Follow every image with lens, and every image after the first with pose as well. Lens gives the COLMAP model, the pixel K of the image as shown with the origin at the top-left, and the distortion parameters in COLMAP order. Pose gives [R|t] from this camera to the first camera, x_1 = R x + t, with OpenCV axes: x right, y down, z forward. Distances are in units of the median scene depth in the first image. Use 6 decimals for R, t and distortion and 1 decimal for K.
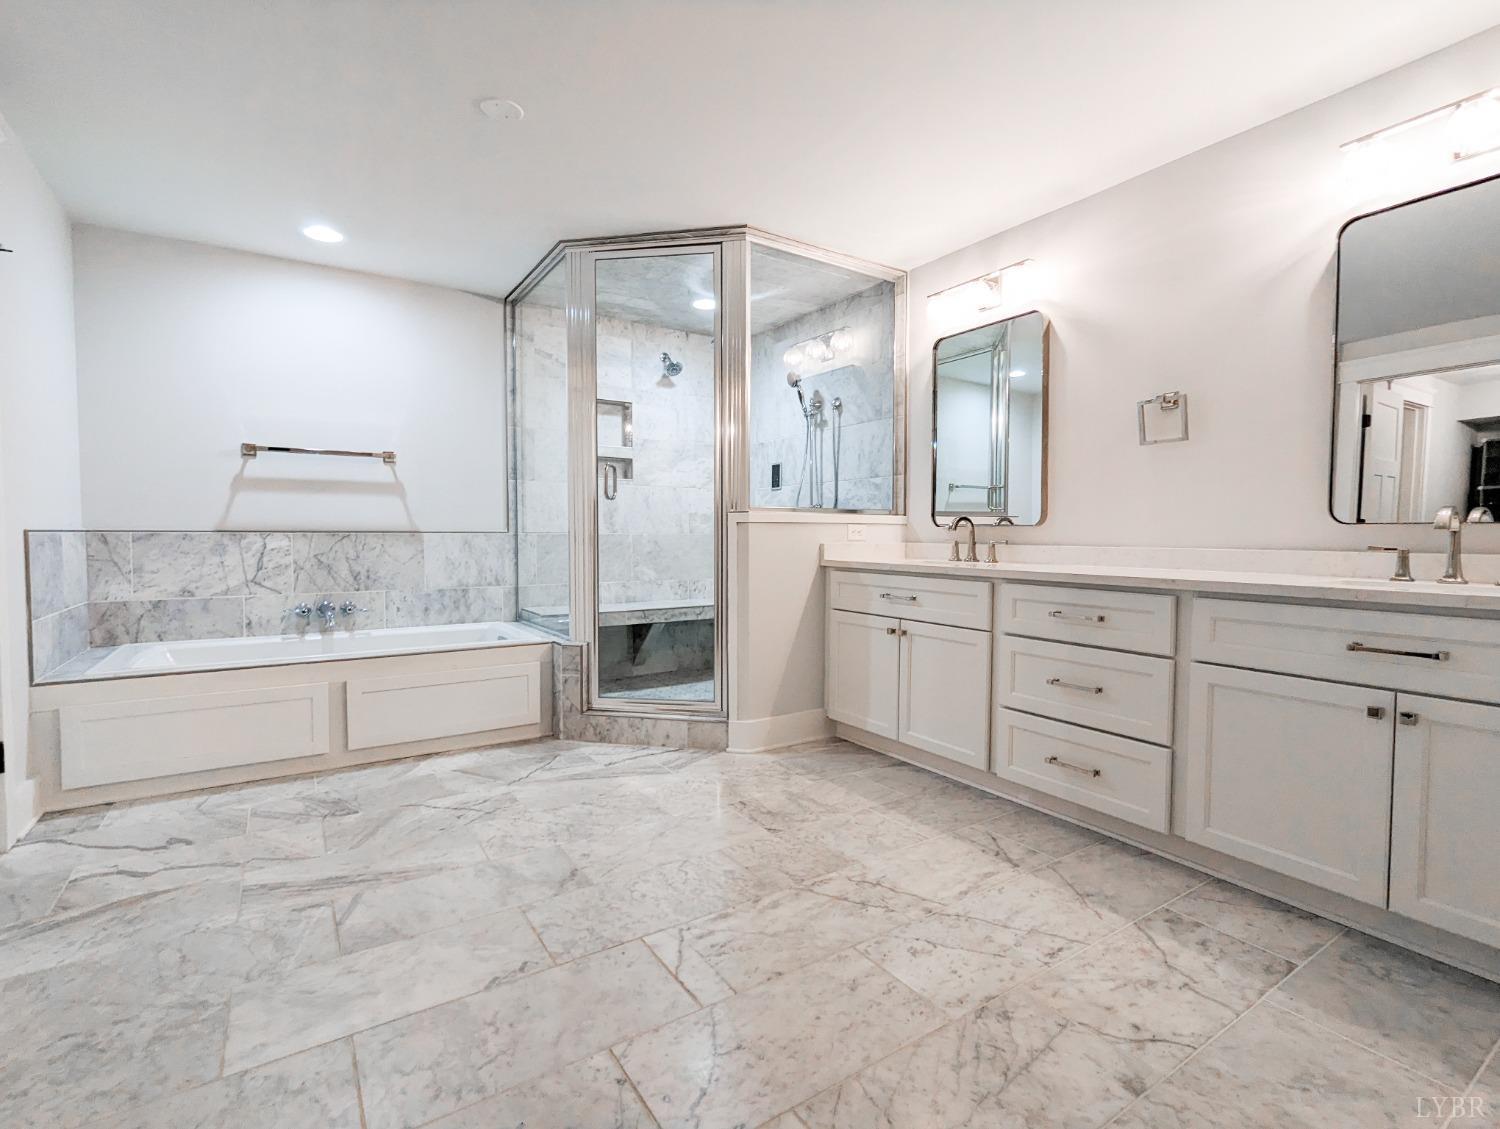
lens RADIAL K [[721.2, 0, 755.4], [0, 721.2, 561.7], [0, 0, 1]] dist [0.000803, 0.000877]
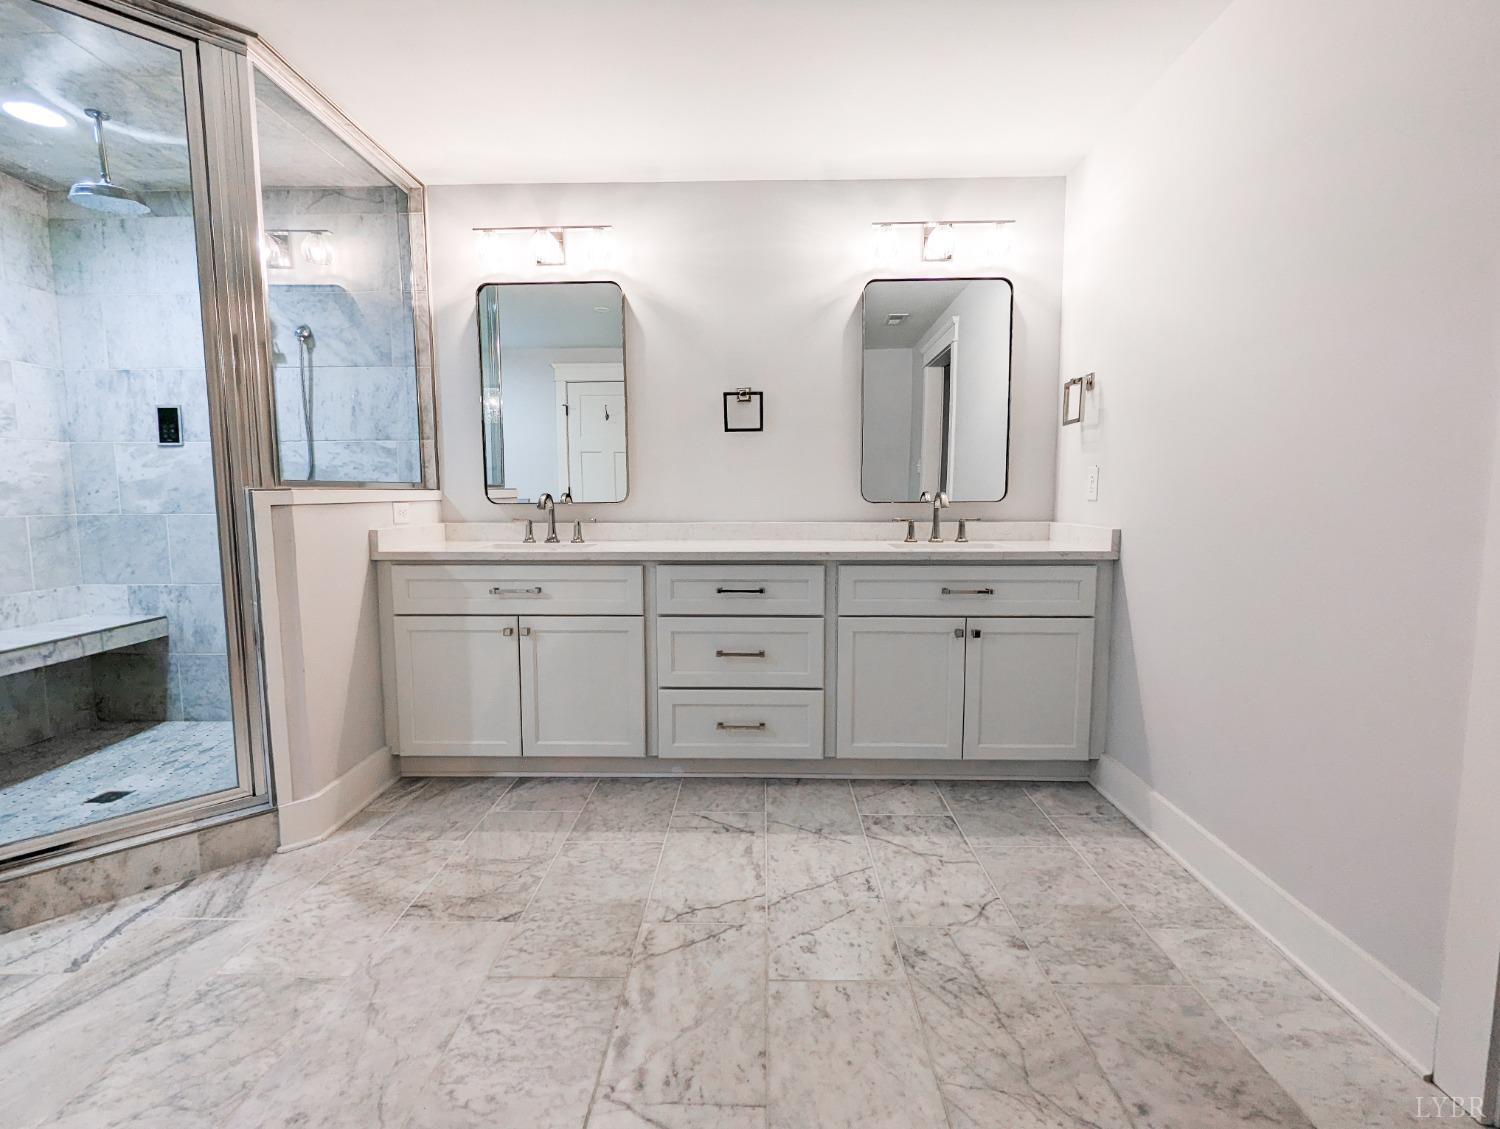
lens RADIAL K [[721.5, 0, 750.7], [0, 721.5, 559.3], [0, 0, 1]] dist [0.000602, 0.000372]
pose [[0.563278, -0.084527, 0.821932, -0.339892], [0.037302, 0.996341, 0.076900, -0.042478], [-0.825425, -0.012656, 0.564370, 0.290778]]
